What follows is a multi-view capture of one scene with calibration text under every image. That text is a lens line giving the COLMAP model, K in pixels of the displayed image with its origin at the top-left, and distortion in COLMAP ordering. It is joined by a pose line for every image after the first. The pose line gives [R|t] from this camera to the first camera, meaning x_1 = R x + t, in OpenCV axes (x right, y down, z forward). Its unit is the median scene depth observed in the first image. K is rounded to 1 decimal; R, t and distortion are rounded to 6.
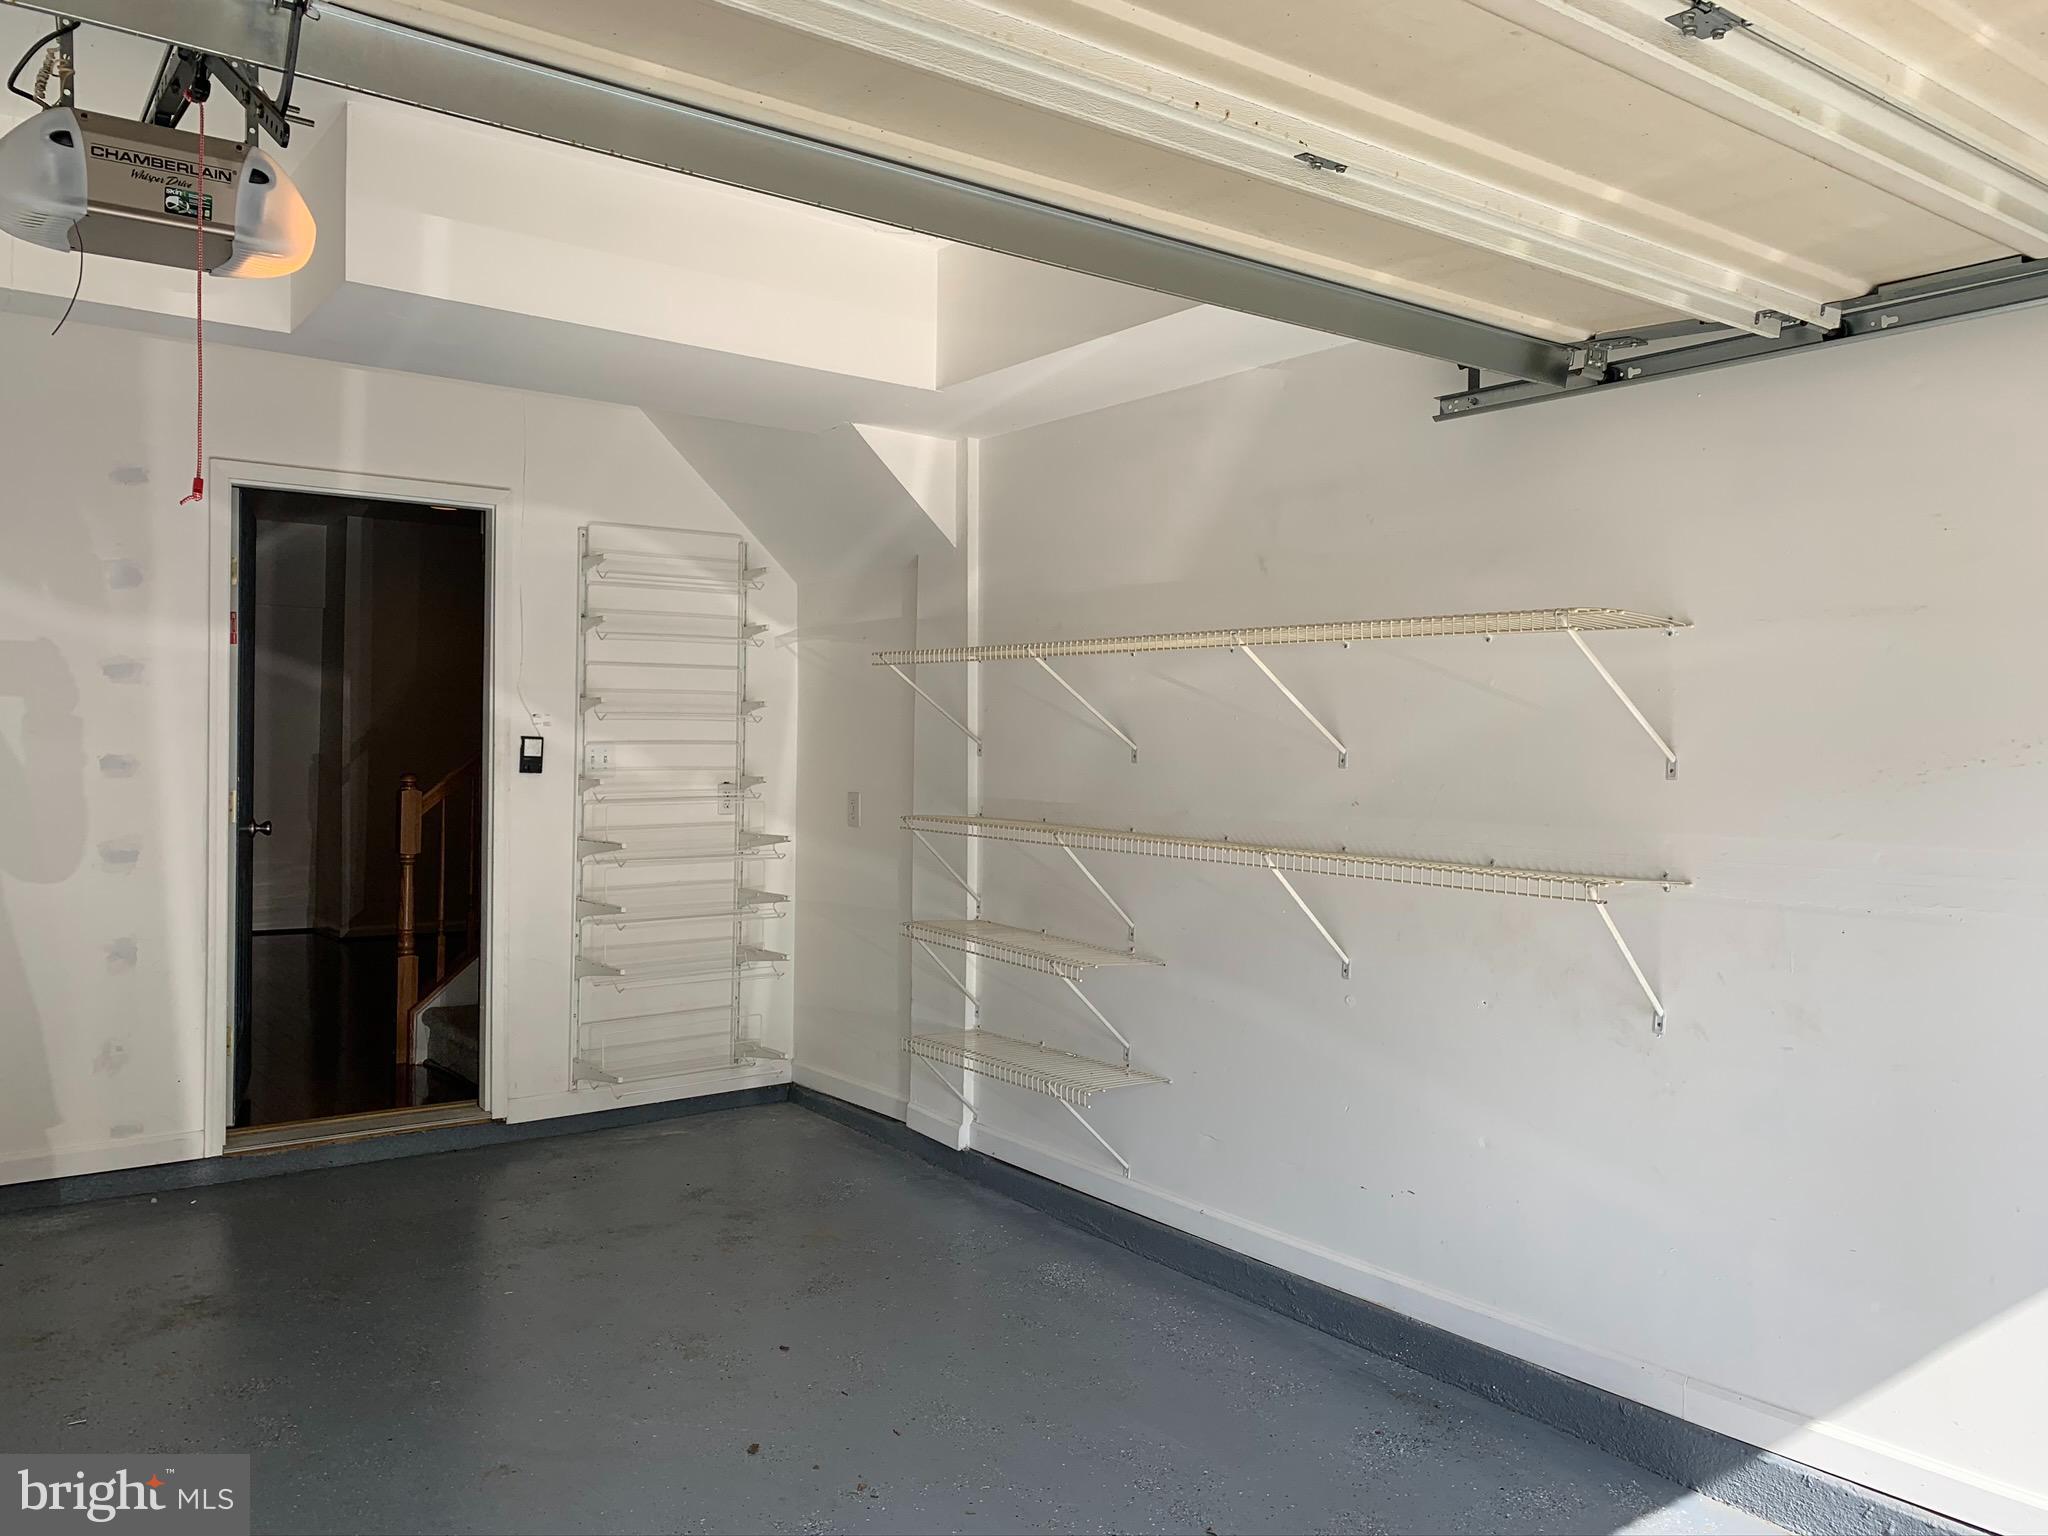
lens RADIAL K [[1546.8, 0, 1014.0], [0, 1546.8, 726.6], [0, 0, 1]] dist [0.011664, -0.007344]
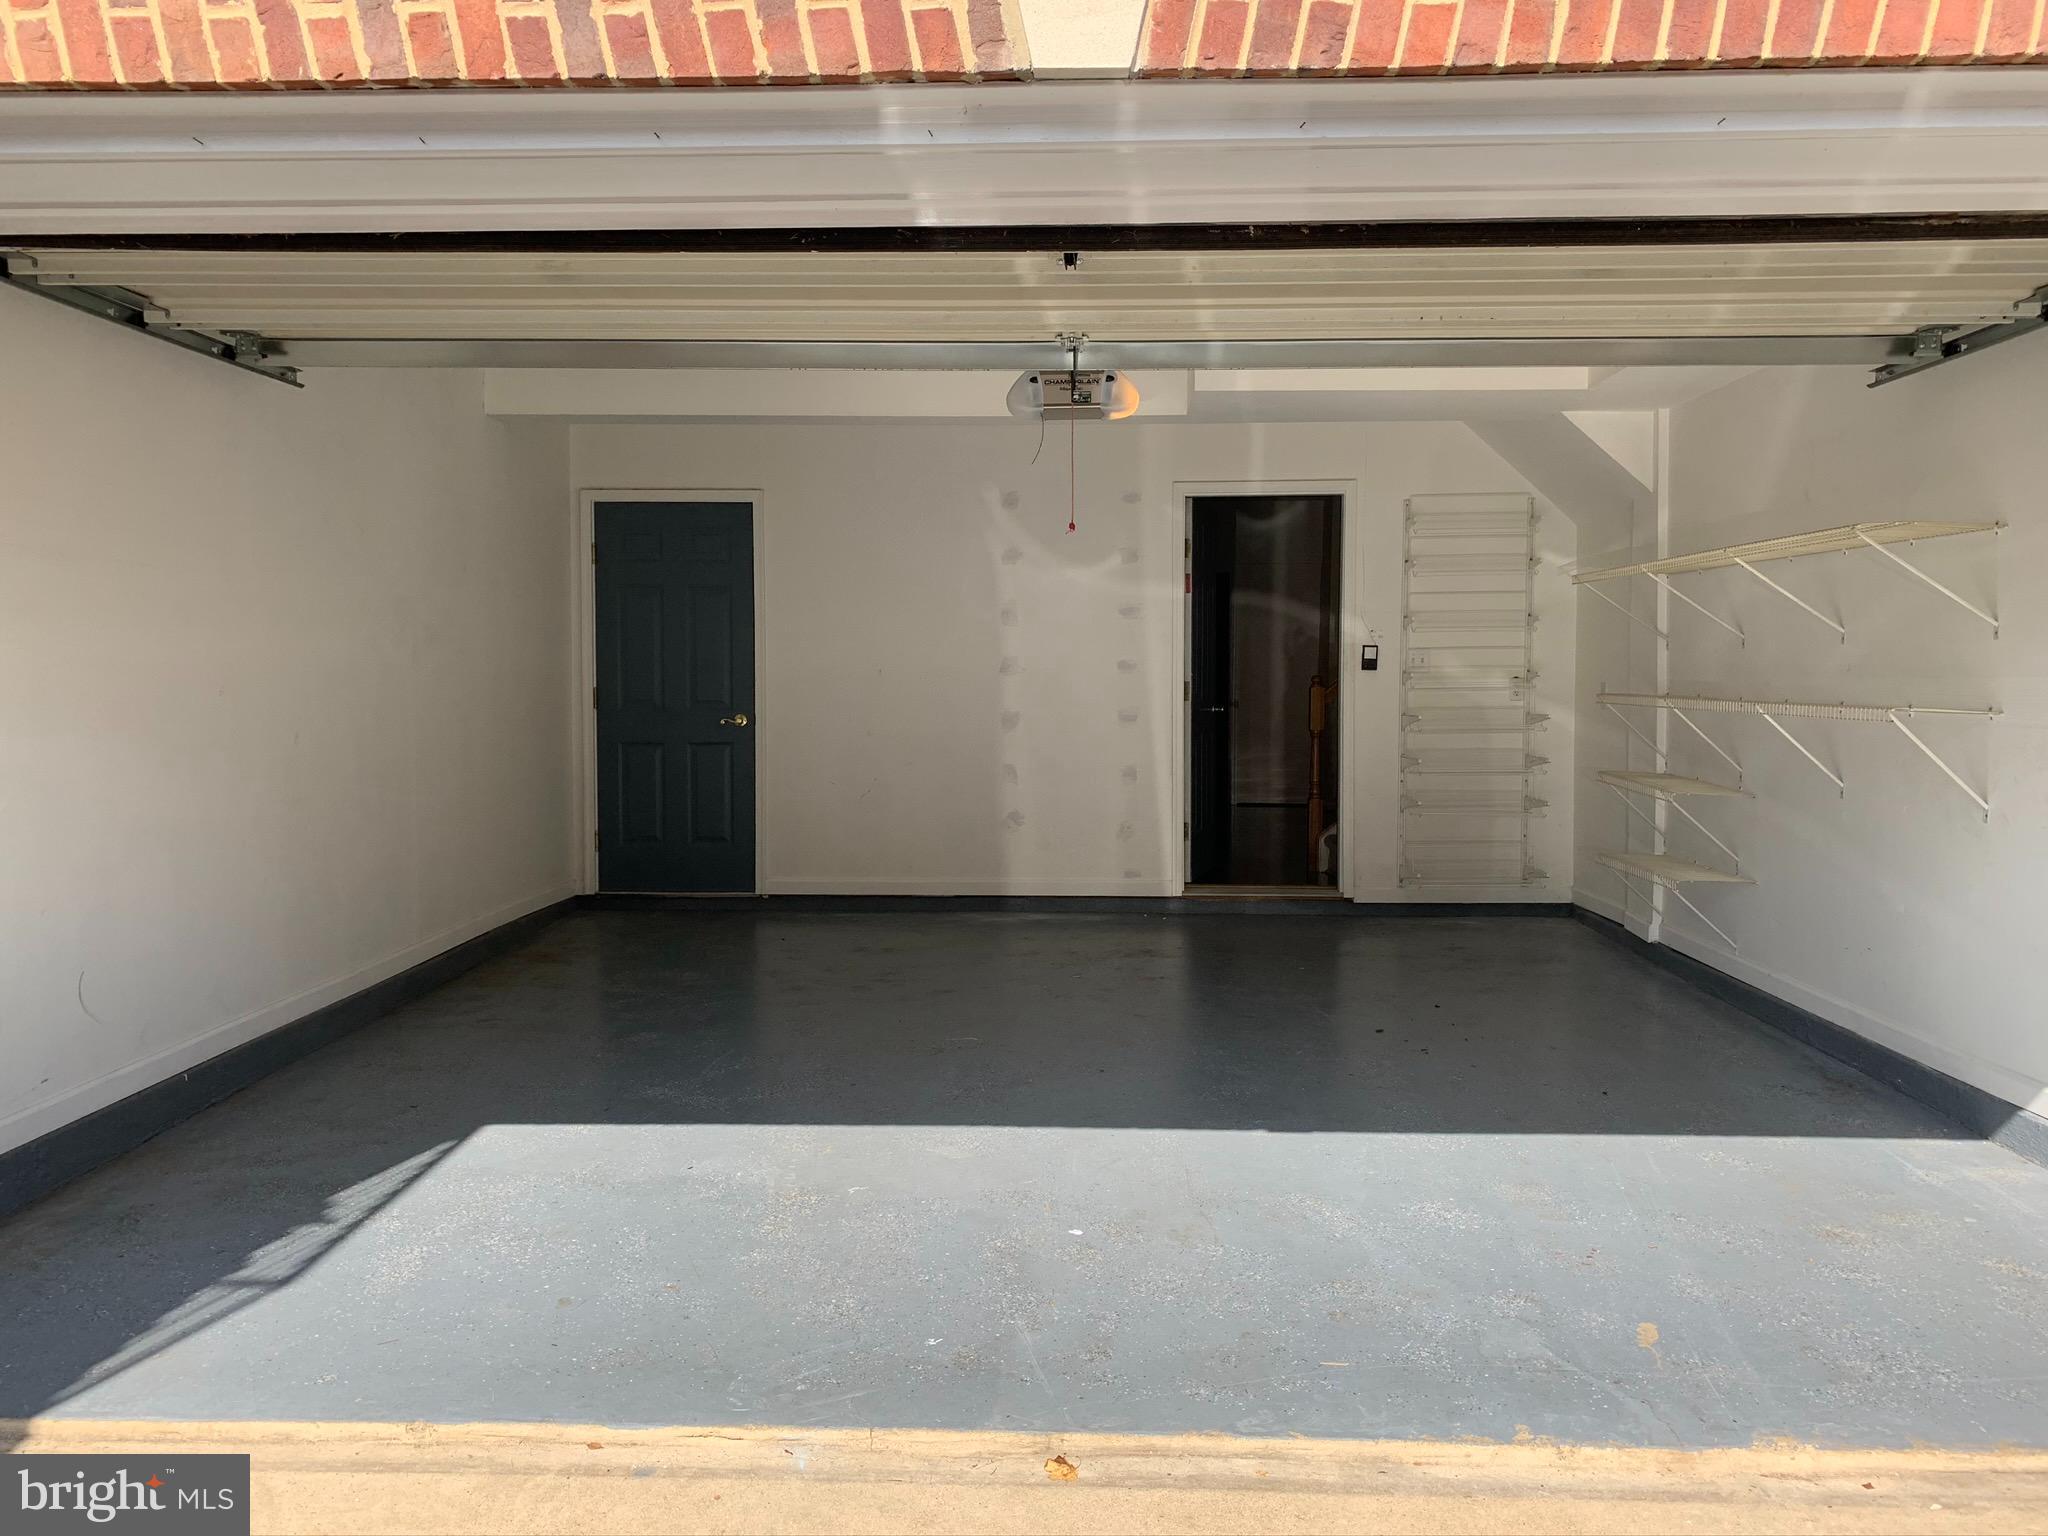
lens RADIAL K [[1546.8, 0, 1022.9], [0, 1546.8, 766.3], [0, 0, 1]] dist [0.011664, -0.007344]
pose [[0.779795, 0.022813, -0.625620, 0.380543], [0.018720, 0.998039, 0.059726, 0.029044], [0.625755, -0.058285, 0.777839, -0.386861]]
